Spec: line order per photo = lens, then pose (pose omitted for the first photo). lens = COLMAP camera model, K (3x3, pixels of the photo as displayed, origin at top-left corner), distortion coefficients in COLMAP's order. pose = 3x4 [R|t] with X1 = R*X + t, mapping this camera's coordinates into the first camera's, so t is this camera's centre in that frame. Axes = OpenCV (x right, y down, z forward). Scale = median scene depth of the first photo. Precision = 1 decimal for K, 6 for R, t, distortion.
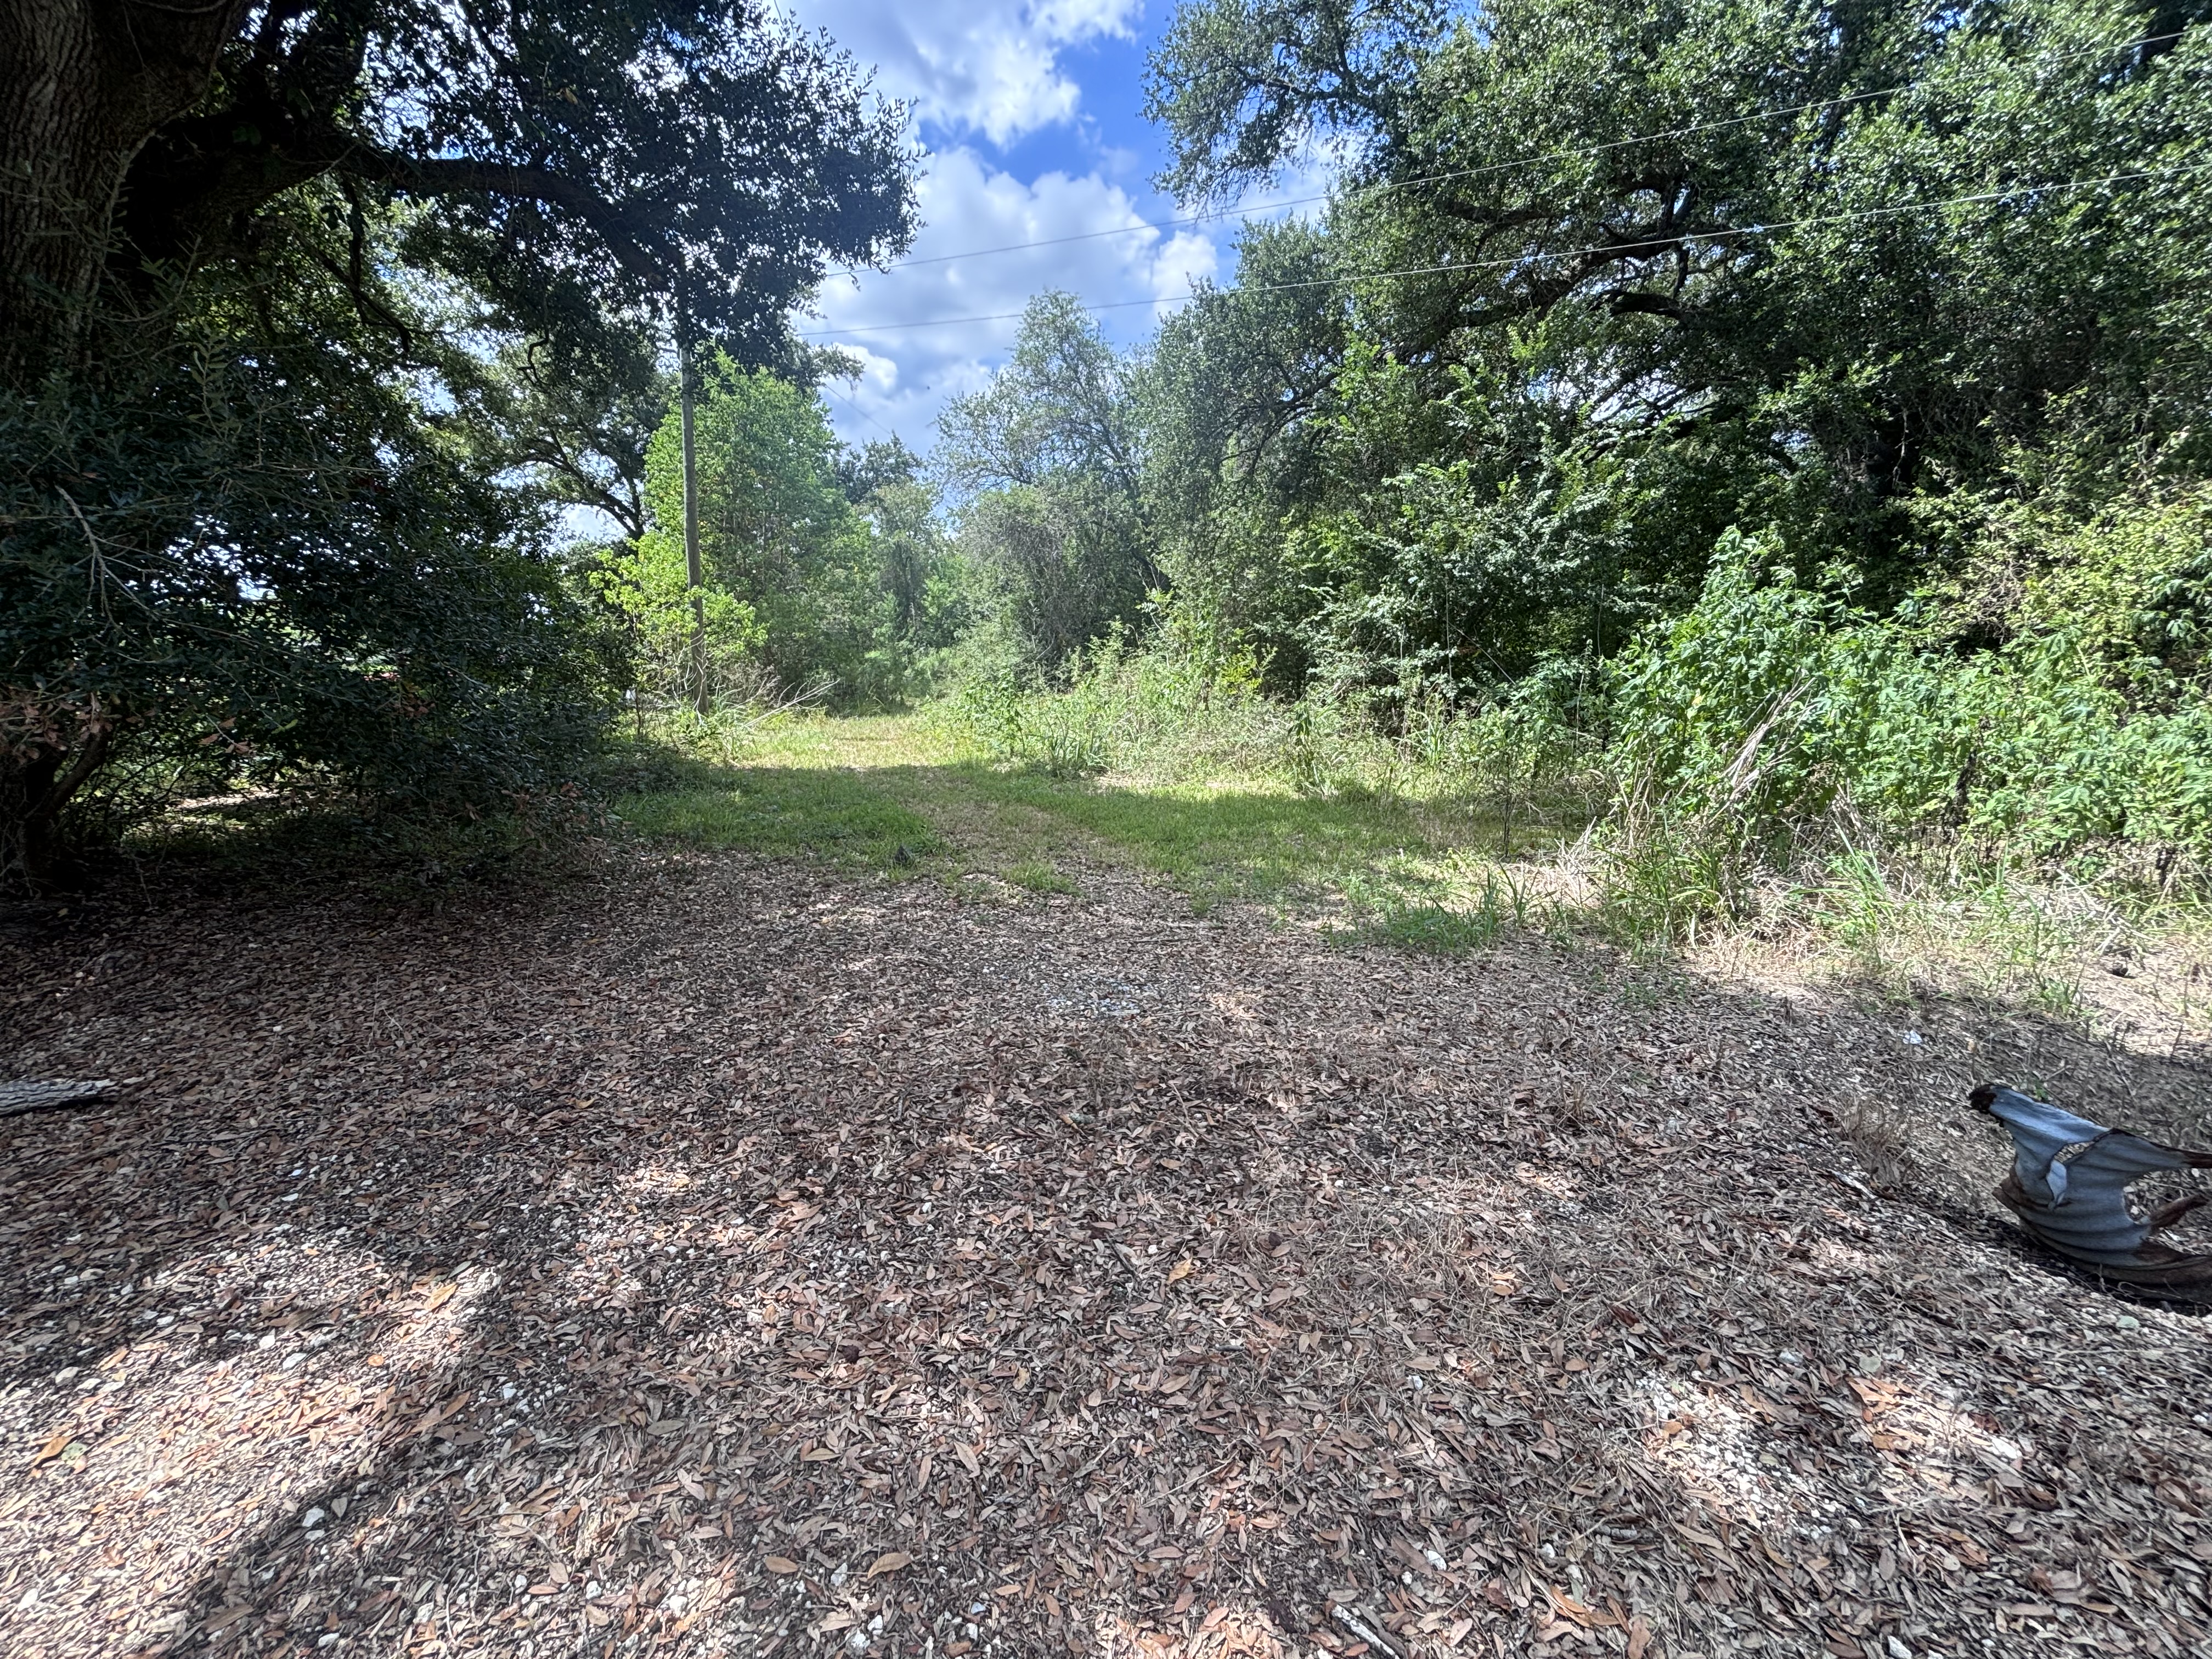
lens RADIAL K [[894.4, 0, 1099.2], [0, 894.4, 833.7], [0, 0, 1]] dist [0.002294, 0.000631]
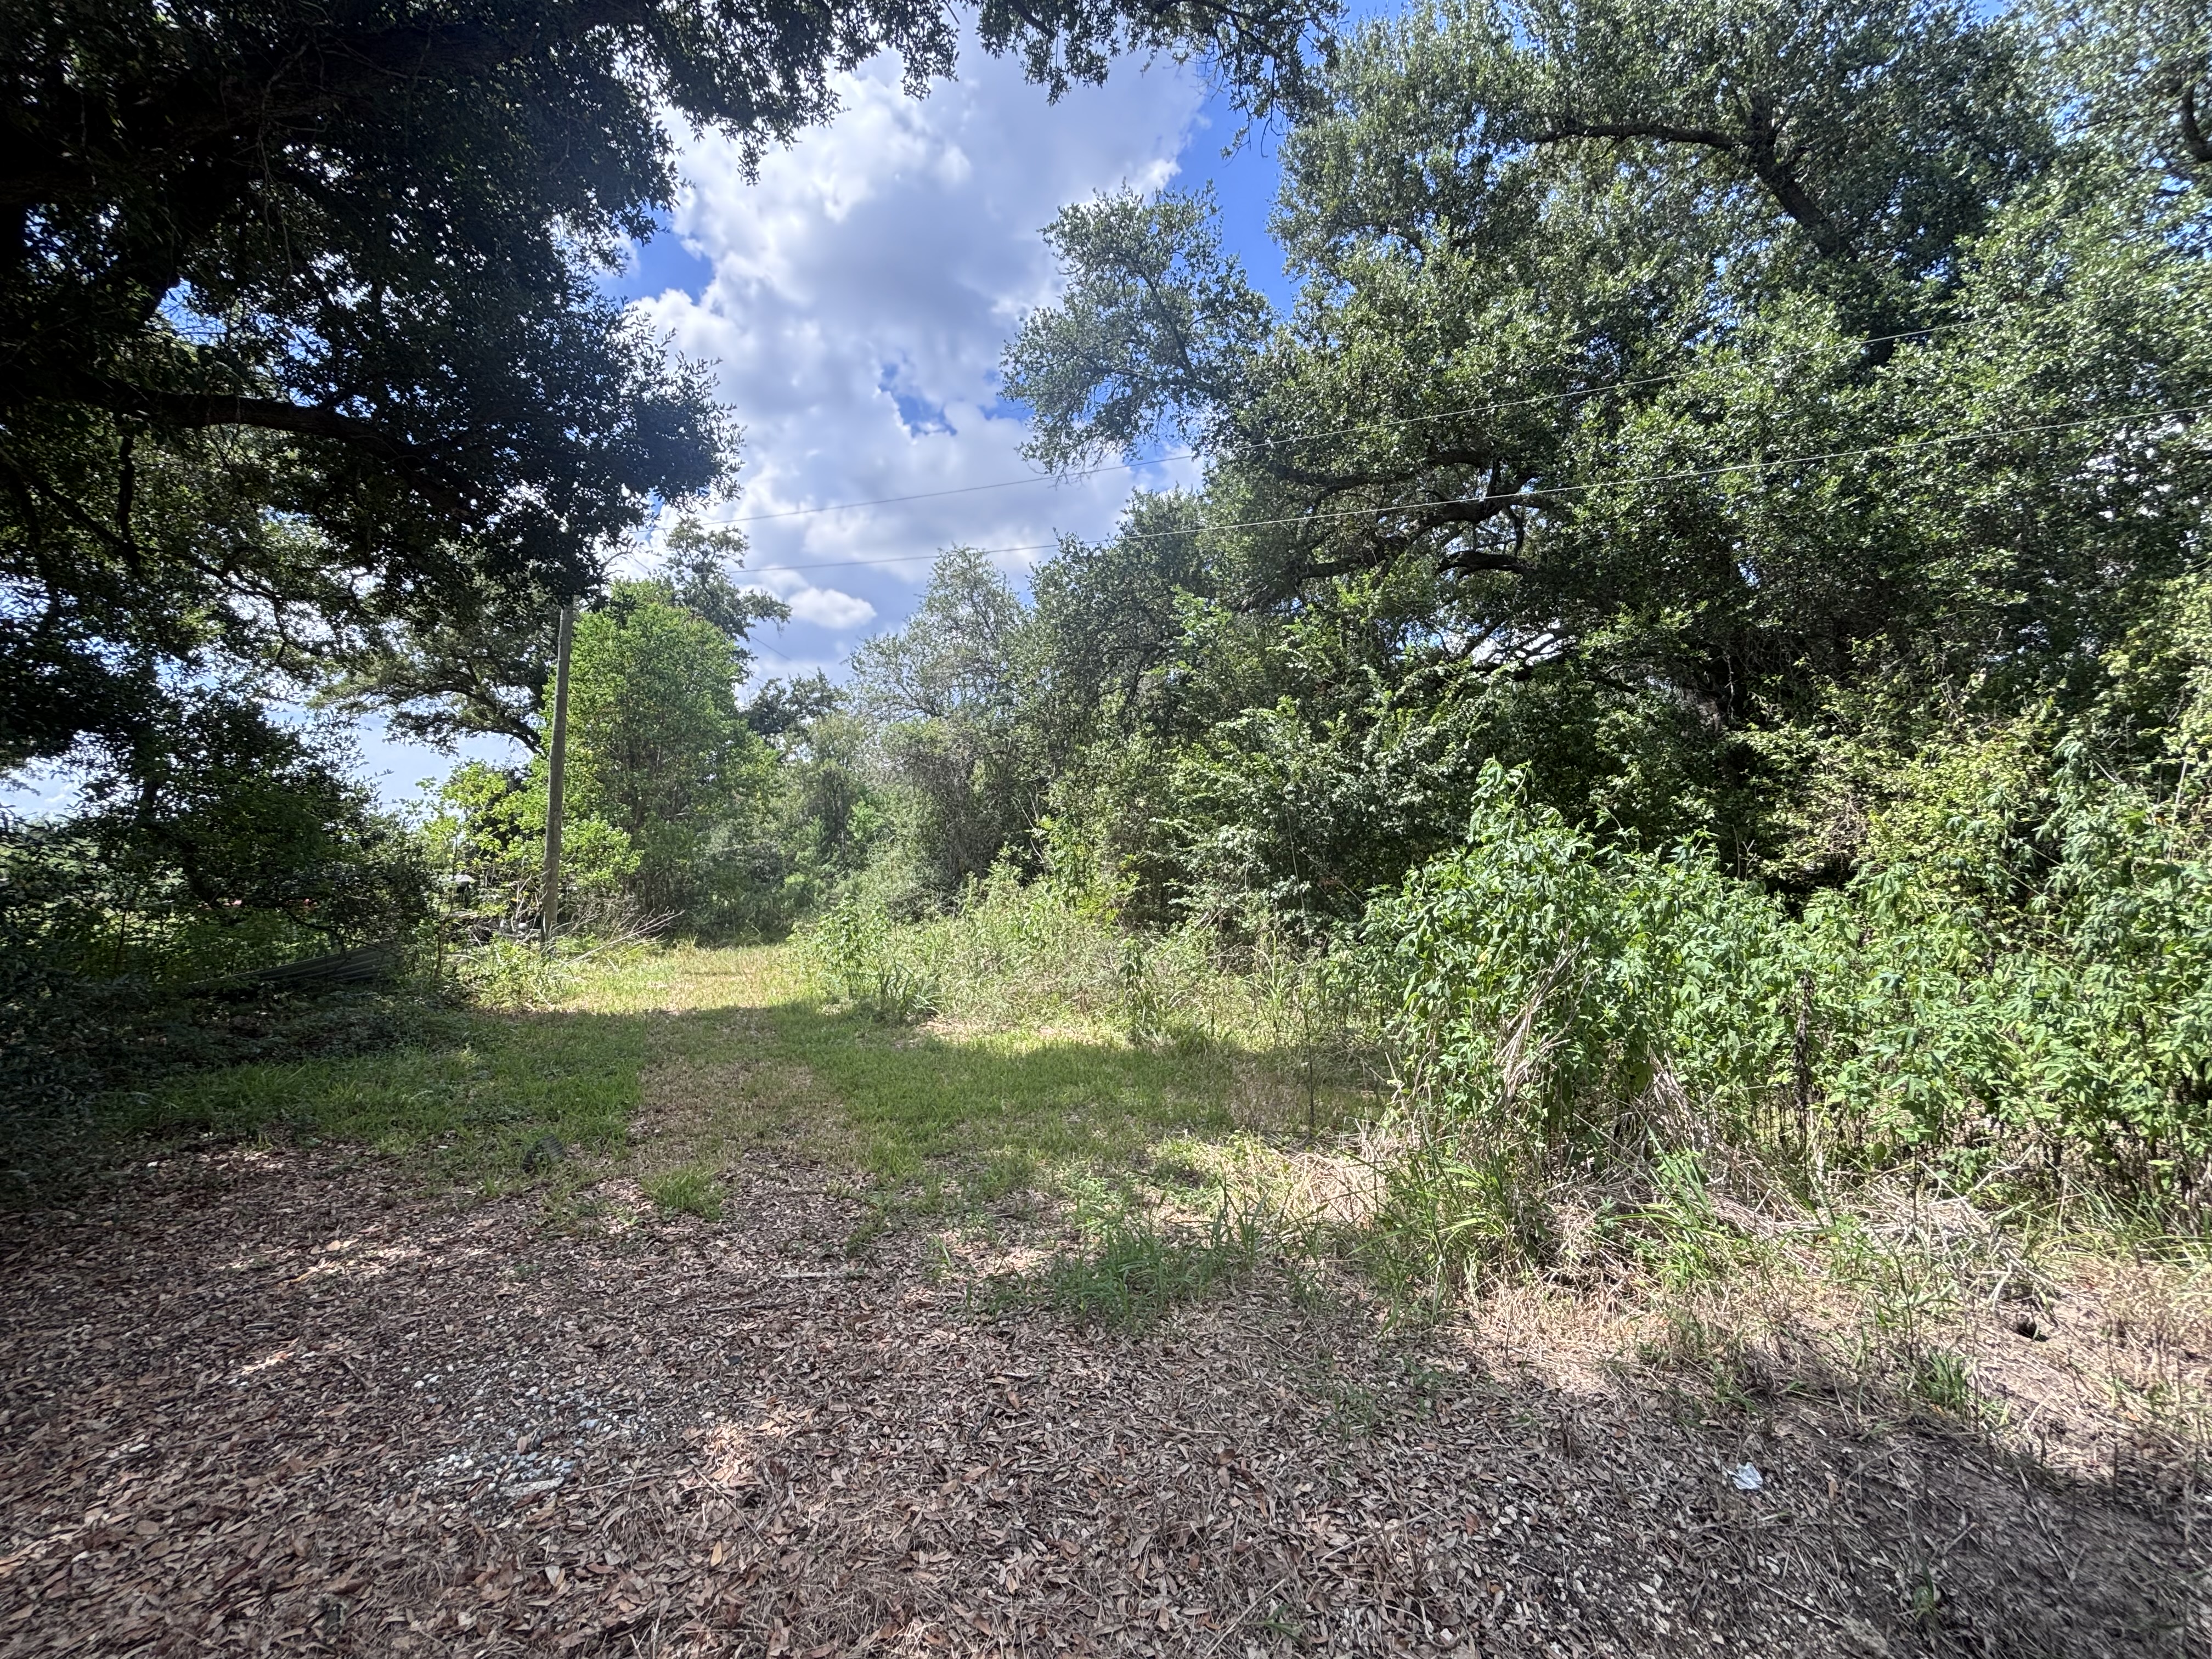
lens RADIAL K [[895.5, 0, 1096.1], [0, 895.5, 833.0], [0, 0, 1]] dist [-0.000193, -0.000098]
pose [[0.998973, 0.001200, 0.045295, 0.135276], [0.009804, 0.970243, -0.241935, -0.030584], [-0.044237, 0.242131, 0.969235, 0.087473]]
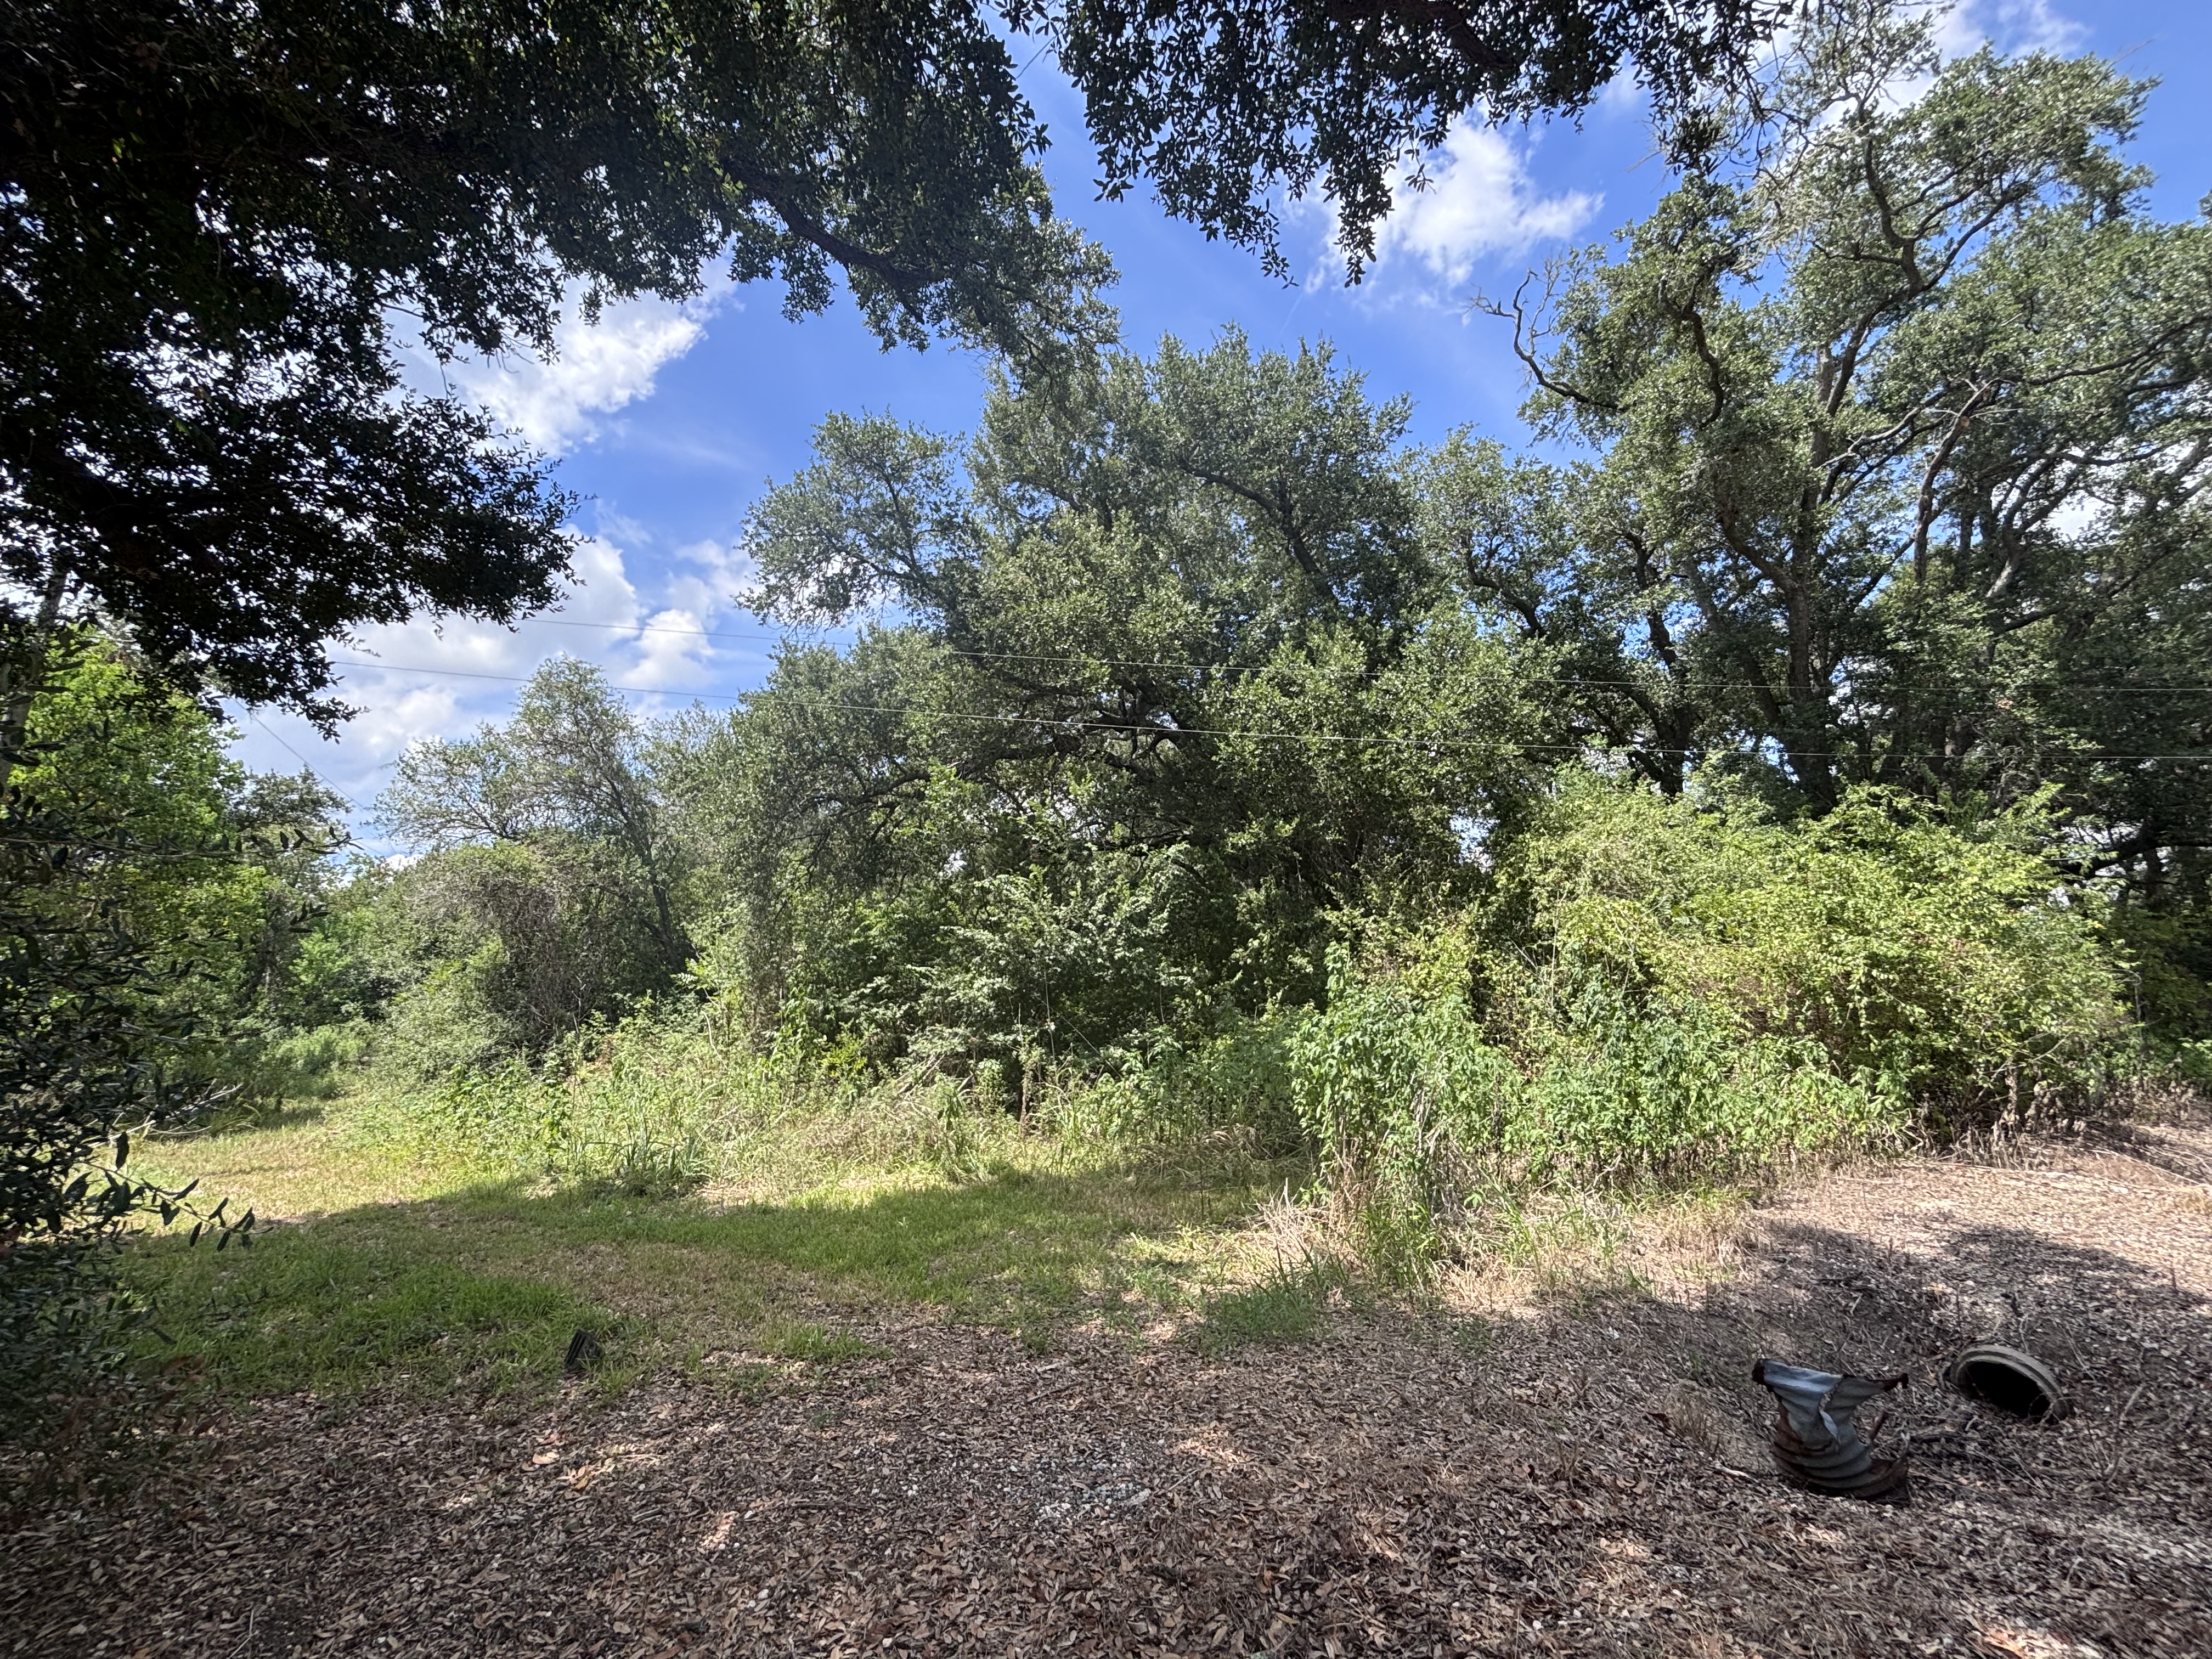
lens RADIAL K [[893.2, 0, 1105.6], [0, 893.2, 831.9], [0, 0, 1]] dist [0.001077, -0.000084]
pose [[0.836150, 0.090501, 0.540983, -0.174113], [0.129095, 0.926116, -0.354461, -0.029857], [-0.533093, 0.366221, 0.762689, 0.046104]]
